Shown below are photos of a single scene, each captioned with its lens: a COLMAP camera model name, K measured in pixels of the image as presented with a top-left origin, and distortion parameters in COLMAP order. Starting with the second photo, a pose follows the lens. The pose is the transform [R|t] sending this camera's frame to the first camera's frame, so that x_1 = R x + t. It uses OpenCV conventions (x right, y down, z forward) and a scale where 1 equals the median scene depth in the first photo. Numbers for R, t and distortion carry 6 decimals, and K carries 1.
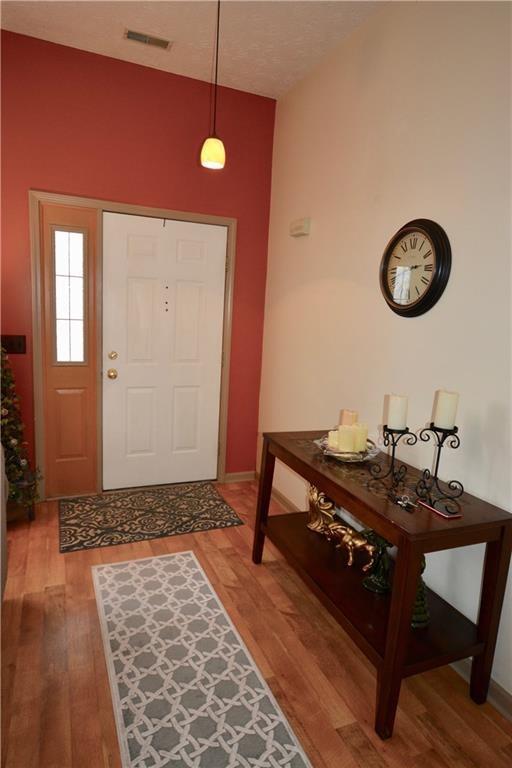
lens RADIAL K [[445.2, 0, 254.1], [0, 445.2, 381.7], [0, 0, 1]] dist [-0.019501, 0.008472]
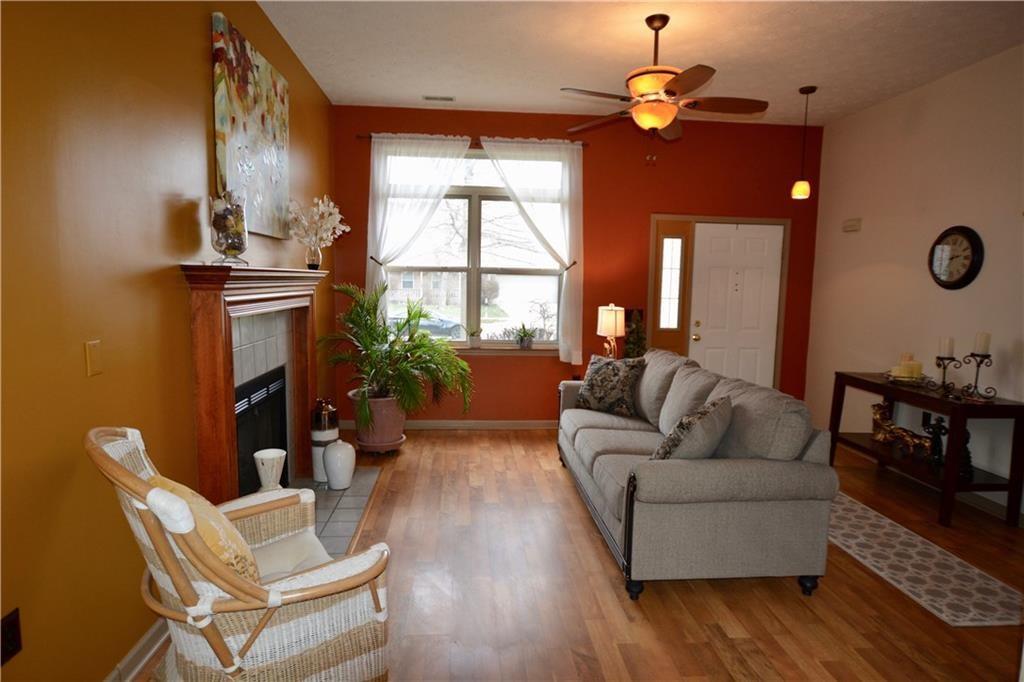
lens RADIAL K [[560.5, 0, 511.7], [0, 560.5, 339.7], [0, 0, 1]] dist [-0.016878, -0.000039]
pose [[0.946585, 0.001440, -0.322452, -0.473183], [-0.026591, 0.996933, -0.073607, 0.207571], [0.321356, 0.078250, 0.943720, -1.275853]]
